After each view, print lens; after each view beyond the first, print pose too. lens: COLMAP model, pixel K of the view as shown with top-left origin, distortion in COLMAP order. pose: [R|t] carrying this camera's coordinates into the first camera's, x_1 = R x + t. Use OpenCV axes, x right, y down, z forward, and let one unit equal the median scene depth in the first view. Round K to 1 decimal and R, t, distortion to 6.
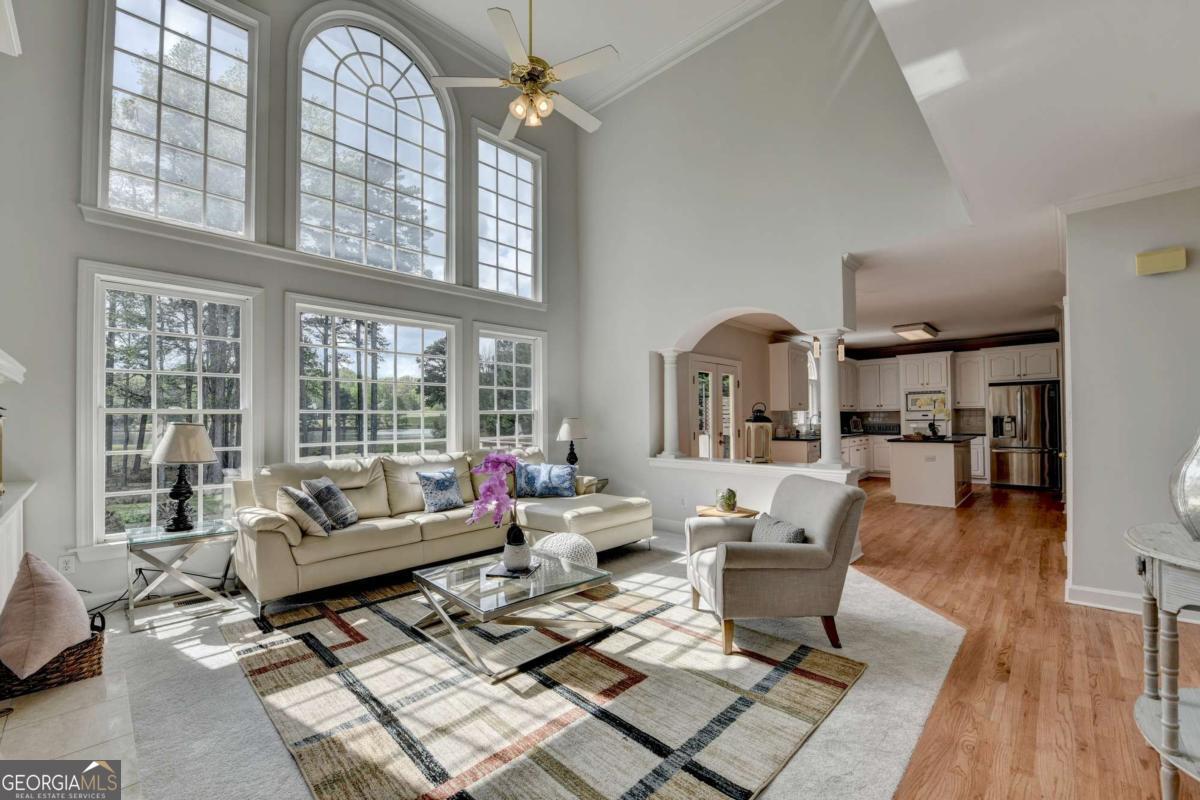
lens RADIAL K [[475.7, 0, 601.4], [0, 475.7, 403.2], [0, 0, 1]] dist [-0.000793, -0.005507]
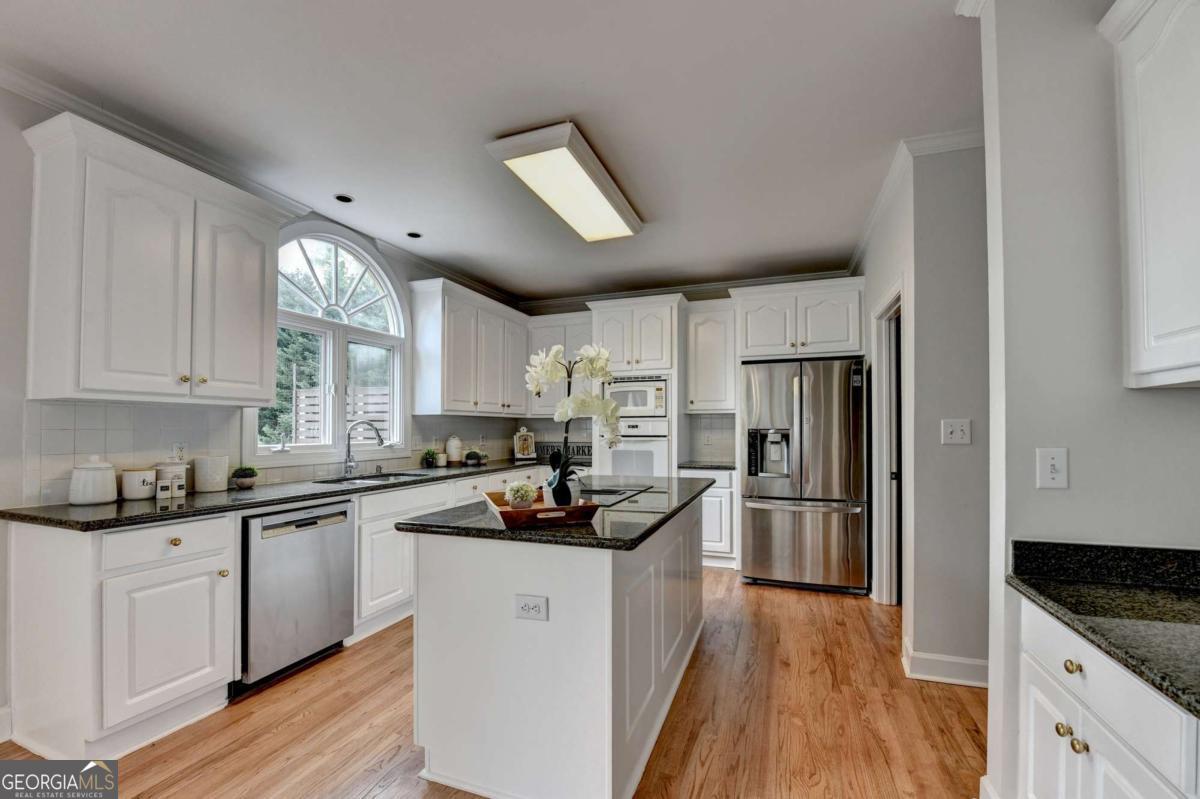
lens RADIAL K [[489.5, 0, 601.4], [0, 489.5, 420.4], [0, 0, 1]] dist [-0.002161, -0.000273]
pose [[0.915289, 0.014816, 0.402524, 0.491198], [-0.019227, 0.999791, 0.006920, 0.017778], [-0.402338, -0.014073, 0.915383, 0.607526]]
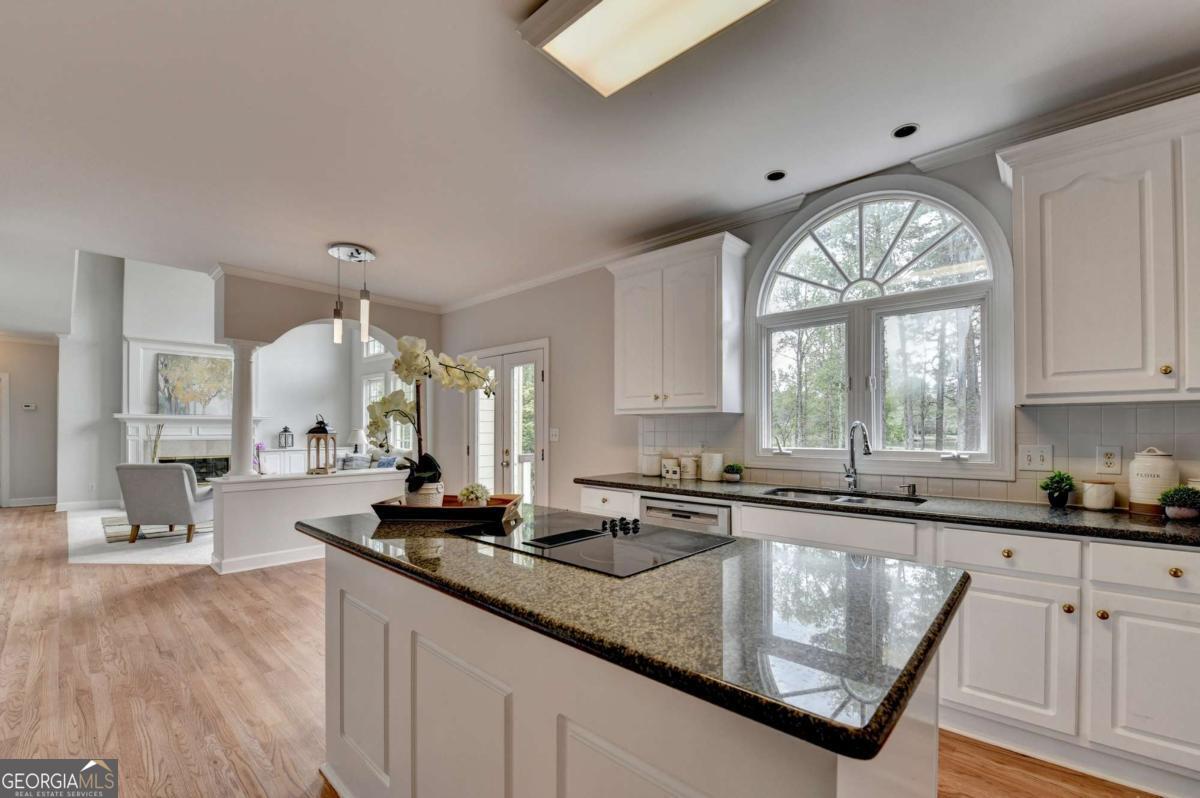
lens RADIAL K [[497.4, 0, 593.4], [0, 497.4, 430.0], [0, 0, 1]] dist [-0.020785, -0.001081]
pose [[0.028904, 0.006559, -0.999561, 0.781185], [0.028680, 0.999561, 0.007388, 0.023104], [0.999171, -0.028880, 0.028703, 0.877364]]
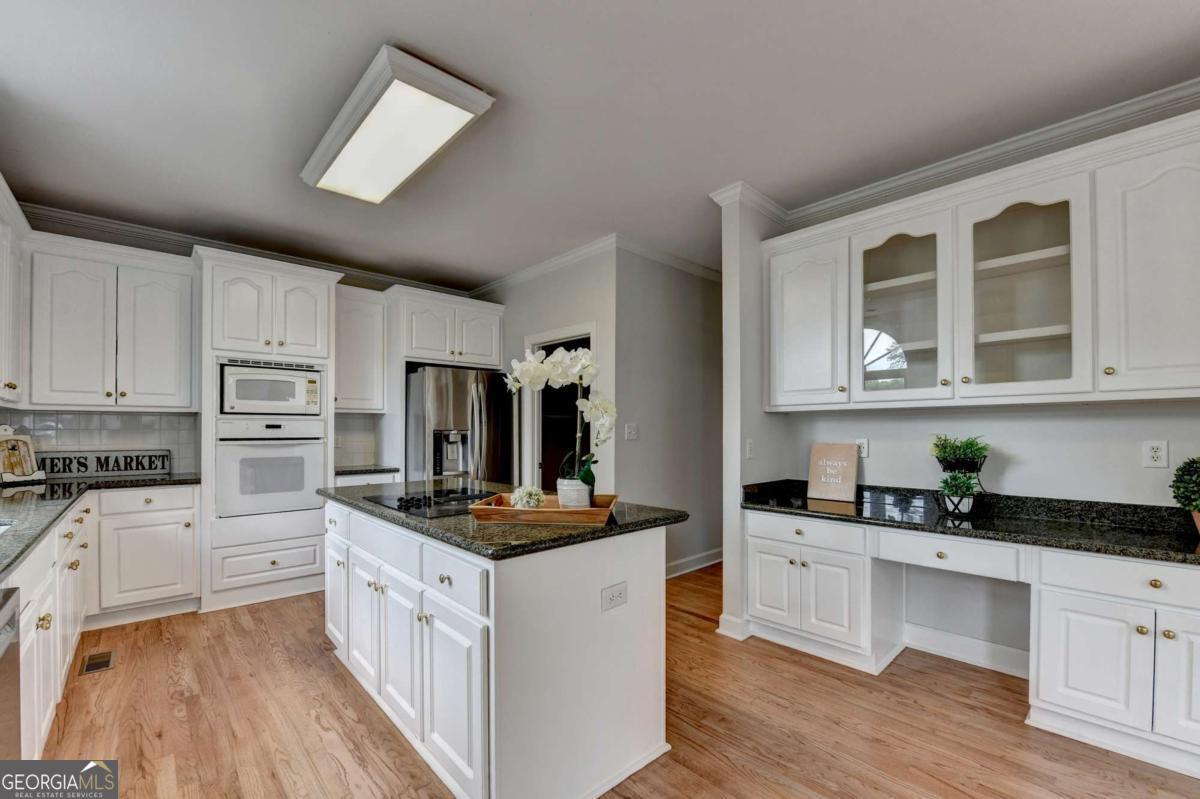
lens RADIAL K [[497.4, 0, 593.4], [0, 497.4, 430.5], [0, 0, 1]] dist [-0.020785, -0.001081]
pose [[0.076792, 0.007913, 0.997016, 0.341829], [-0.030975, 0.999505, -0.005547, 0.024813], [-0.996566, -0.030457, 0.077000, 0.781720]]
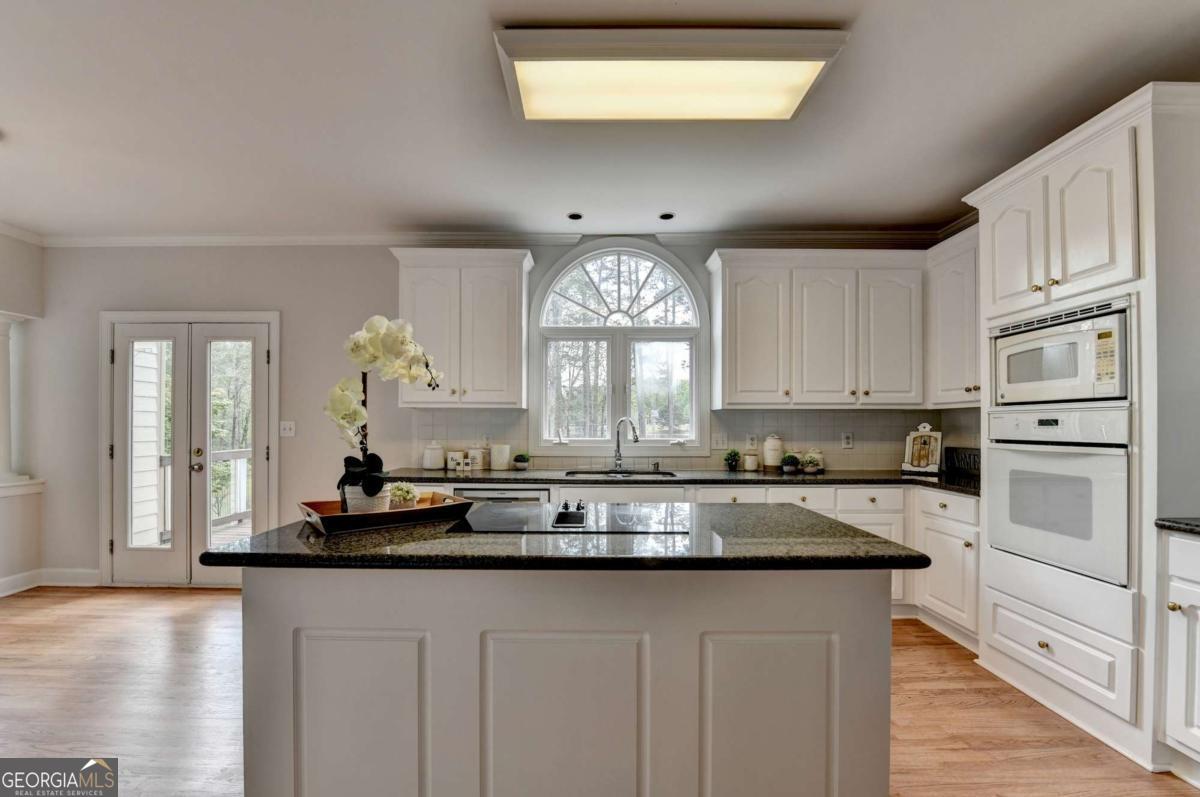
lens RADIAL K [[493.2, 0, 595.9], [0, 493.2, 424.0], [0, 0, 1]] dist [-0.018999, -0.000233]
pose [[0.700114, 0.009597, -0.713966, 0.755209], [0.012660, 0.999586, 0.025852, 0.018955], [0.713919, -0.027138, 0.699702, 0.742508]]
